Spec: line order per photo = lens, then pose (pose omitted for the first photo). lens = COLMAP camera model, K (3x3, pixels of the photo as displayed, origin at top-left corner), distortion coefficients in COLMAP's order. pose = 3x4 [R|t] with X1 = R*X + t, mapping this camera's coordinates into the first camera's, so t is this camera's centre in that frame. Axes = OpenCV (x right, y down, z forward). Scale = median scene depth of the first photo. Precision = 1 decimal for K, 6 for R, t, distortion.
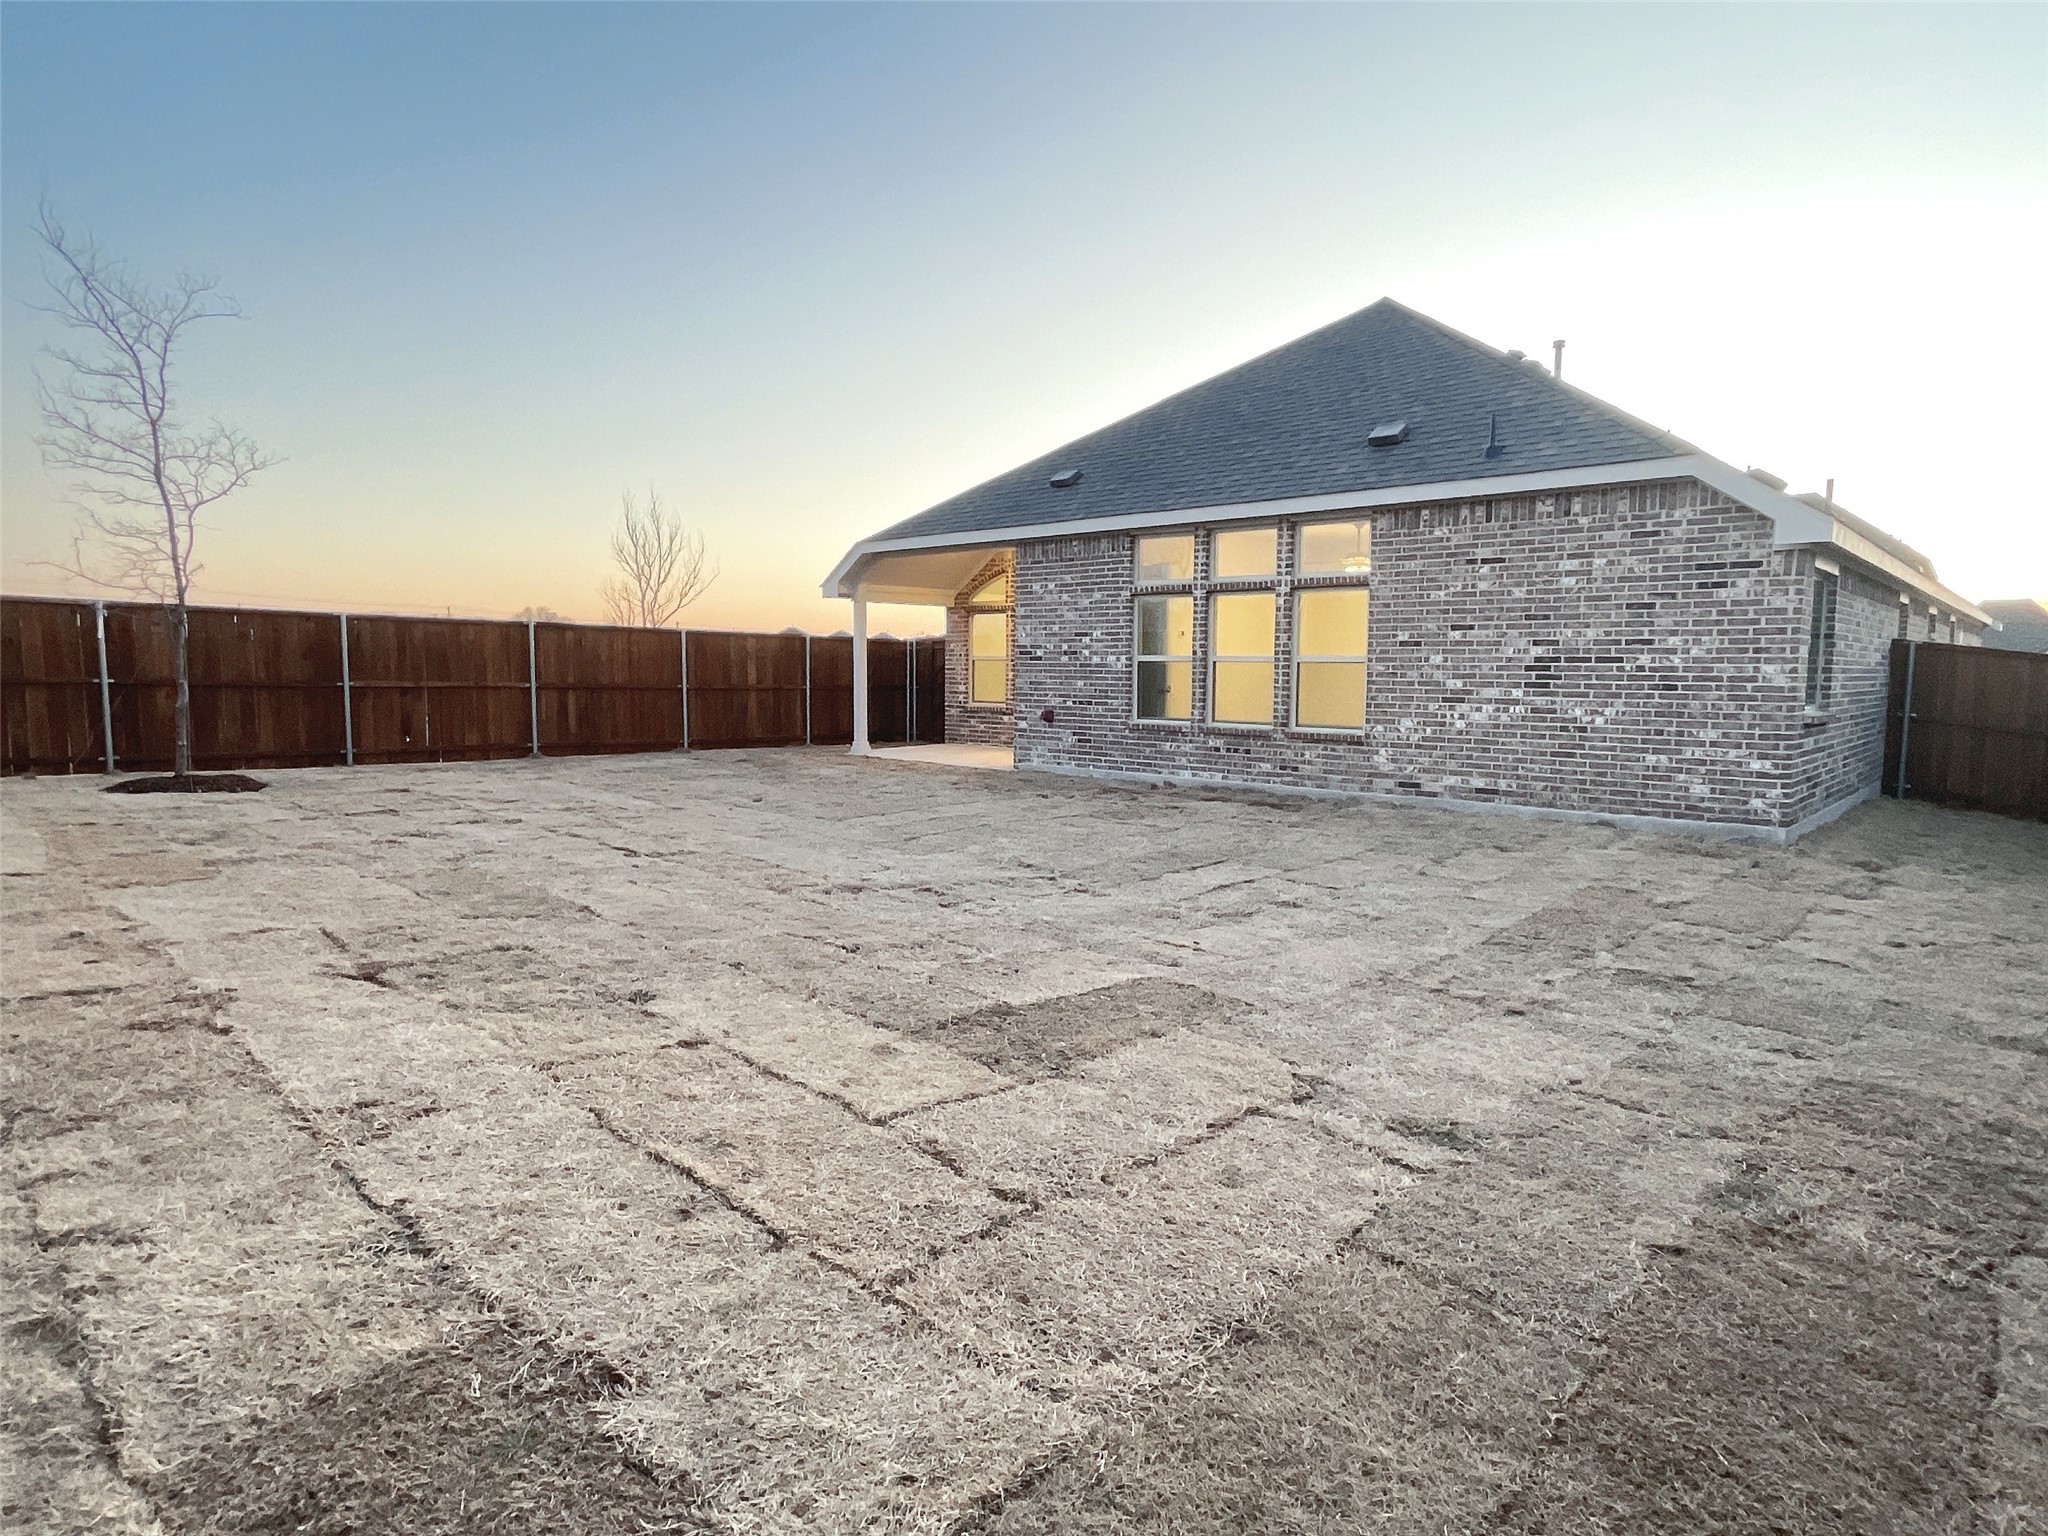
lens RADIAL K [[1134.0, 0, 1022.6], [0, 1134.0, 769.3], [0, 0, 1]] dist [-0.000981, -0.000648]
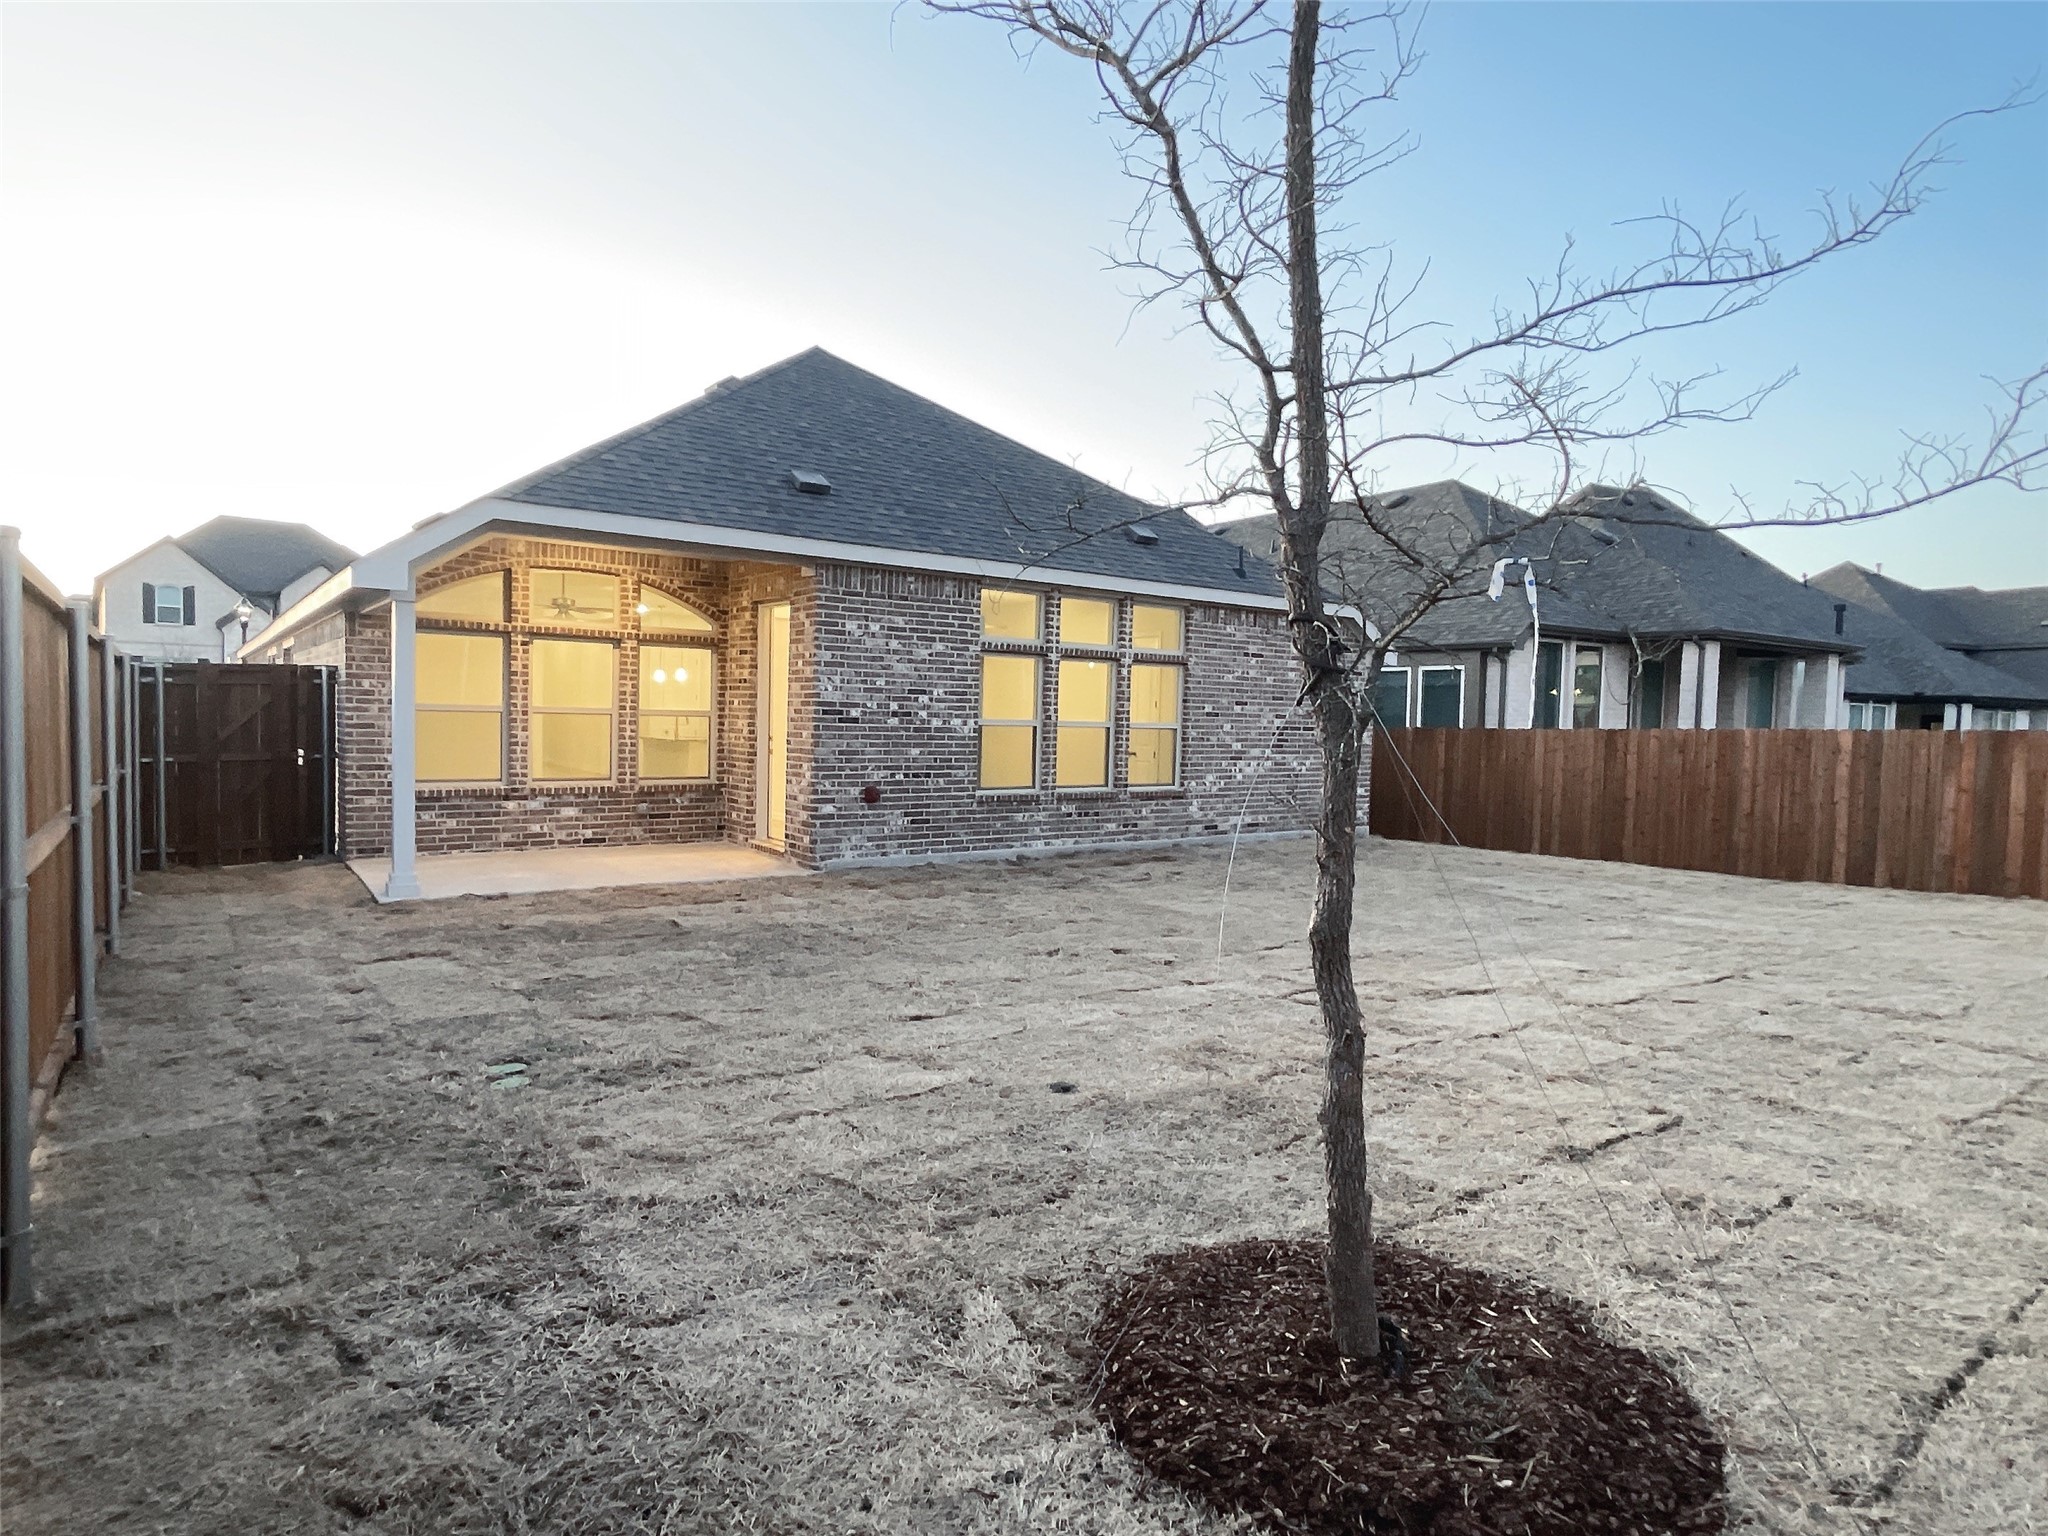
lens RADIAL K [[1134.0, 0, 1022.6], [0, 1134.0, 769.3], [0, 0, 1]] dist [-0.000981, -0.000648]
pose [[0.182997, -0.051922, 0.981741, -0.808117], [0.065684, 0.997019, 0.040486, -0.100222], [-0.980917, 0.057076, 0.185862, 0.851231]]
